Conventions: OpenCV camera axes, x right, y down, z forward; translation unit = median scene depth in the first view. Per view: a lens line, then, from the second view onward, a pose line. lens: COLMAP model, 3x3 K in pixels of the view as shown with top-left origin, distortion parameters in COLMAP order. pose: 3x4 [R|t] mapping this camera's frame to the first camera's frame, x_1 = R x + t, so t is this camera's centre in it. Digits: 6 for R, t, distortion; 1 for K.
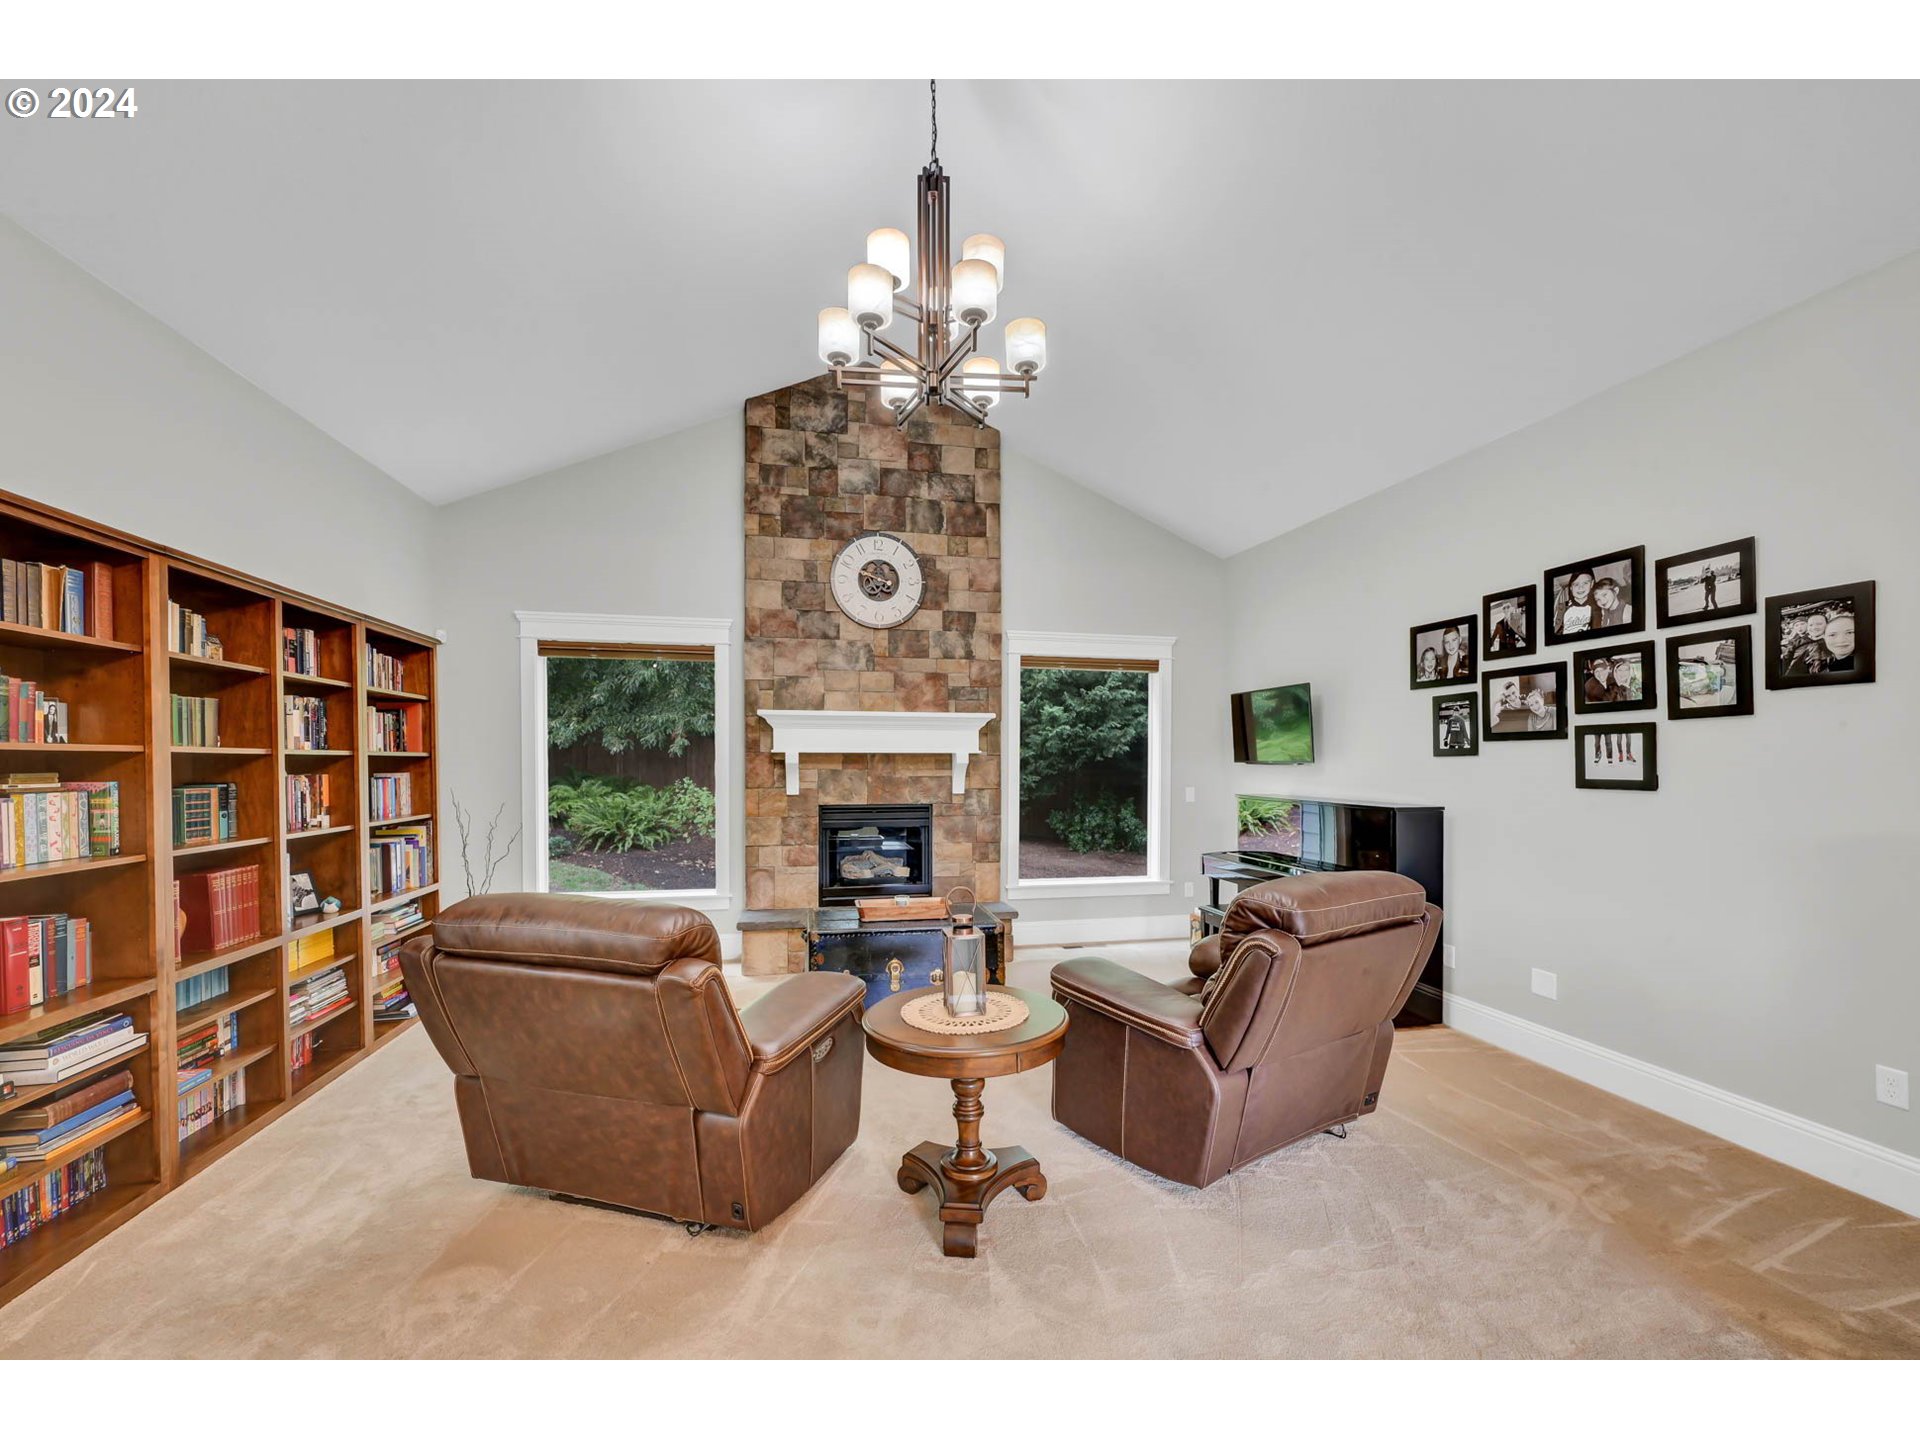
lens RADIAL K [[766.1, 0, 959.2], [0, 766.1, 760.0], [0, 0, 1]] dist [0.003262, 0.000400]
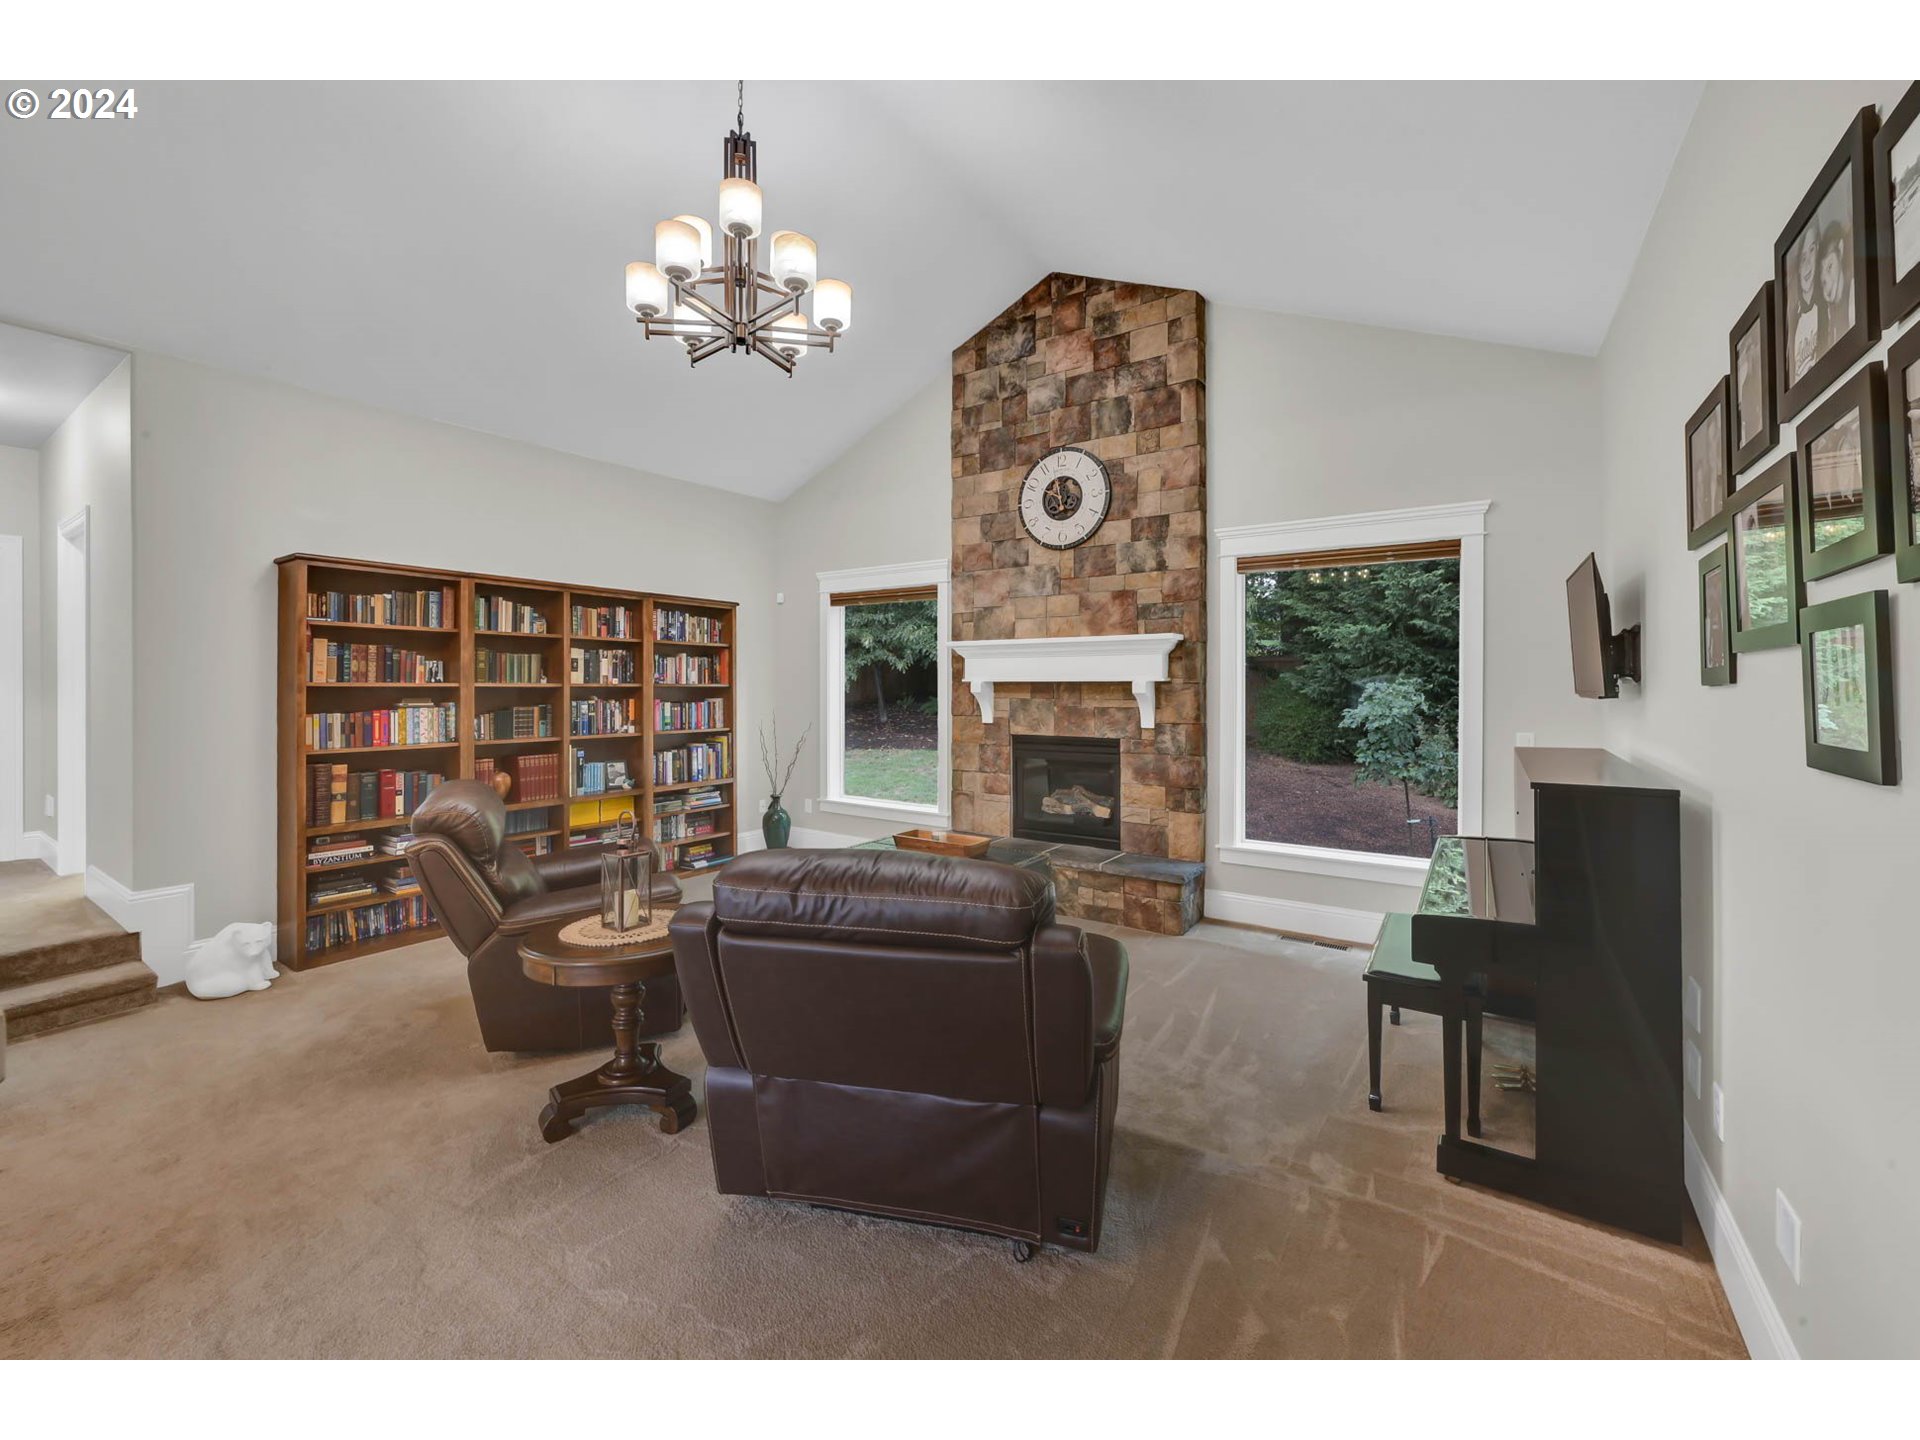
lens RADIAL K [[770.9, 0, 964.0], [0, 770.9, 677.4], [0, 0, 1]] dist [-0.000583, 0.000084]
pose [[0.702266, -0.009775, -0.711847, 0.483374], [0.002290, 0.999932, -0.011471, -0.003704], [0.711911, 0.006426, 0.702241, 0.250863]]
